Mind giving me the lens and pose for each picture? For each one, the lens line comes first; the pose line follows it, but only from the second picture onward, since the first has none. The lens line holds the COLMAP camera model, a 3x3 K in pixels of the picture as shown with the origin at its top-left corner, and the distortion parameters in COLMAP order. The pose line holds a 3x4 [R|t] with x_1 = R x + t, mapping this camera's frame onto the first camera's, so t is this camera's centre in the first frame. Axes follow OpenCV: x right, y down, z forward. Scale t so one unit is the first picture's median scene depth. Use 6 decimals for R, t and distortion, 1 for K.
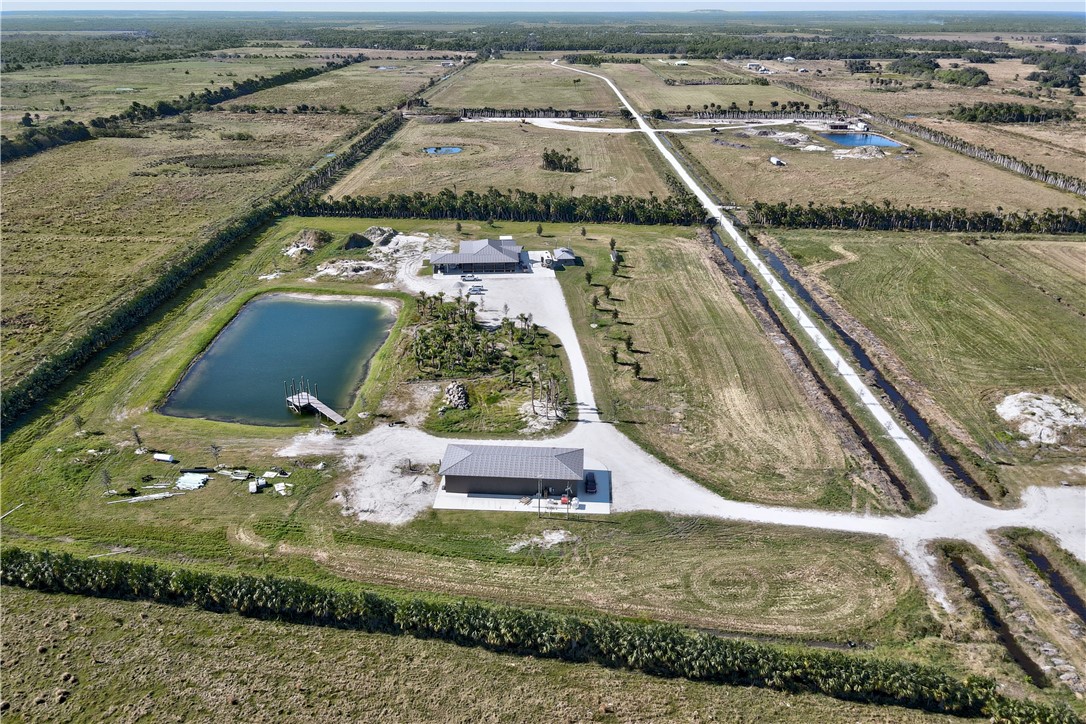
lens RADIAL K [[834.5, 0, 543.0], [0, 834.5, 362.0], [0, 0, 1]] dist [0.005935, 0.003285]
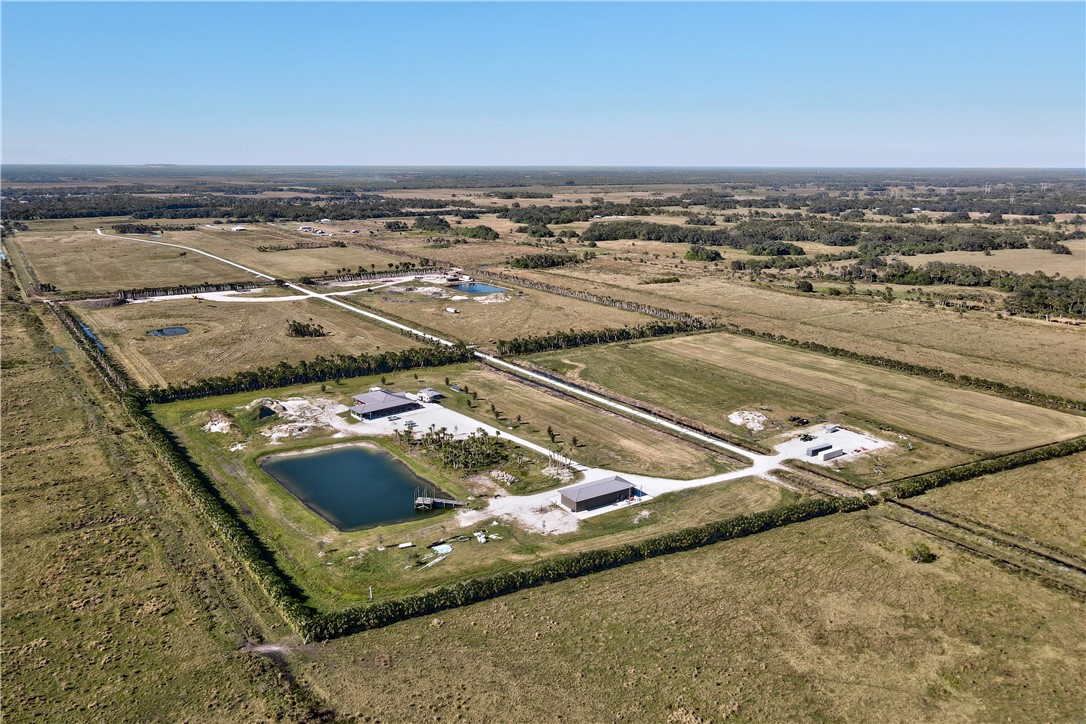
lens RADIAL K [[834.5, 0, 543.0], [0, 834.5, 362.0], [0, 0, 1]] dist [0.005935, 0.003285]
pose [[0.794545, -0.142957, 0.590137, -0.703247], [0.232231, 0.969544, -0.077804, -0.023613], [-0.561041, 0.198867, 0.803545, -0.295993]]
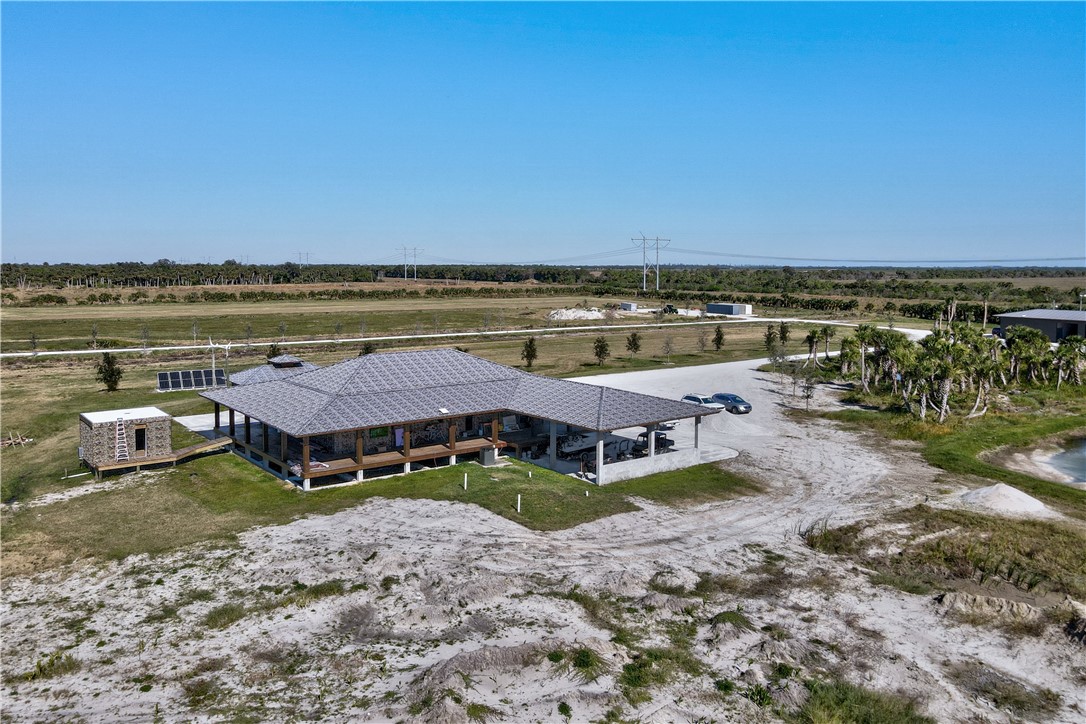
lens RADIAL K [[859.7, 0, 543.0], [0, 859.7, 362.0], [0, 0, 1]] dist [0.009890, 0.002939]
pose [[-0.581668, -0.080791, 0.809404, -0.280658], [0.332843, 0.884300, 0.327460, -0.211771], [-0.742212, 0.459877, -0.487478, 1.138683]]
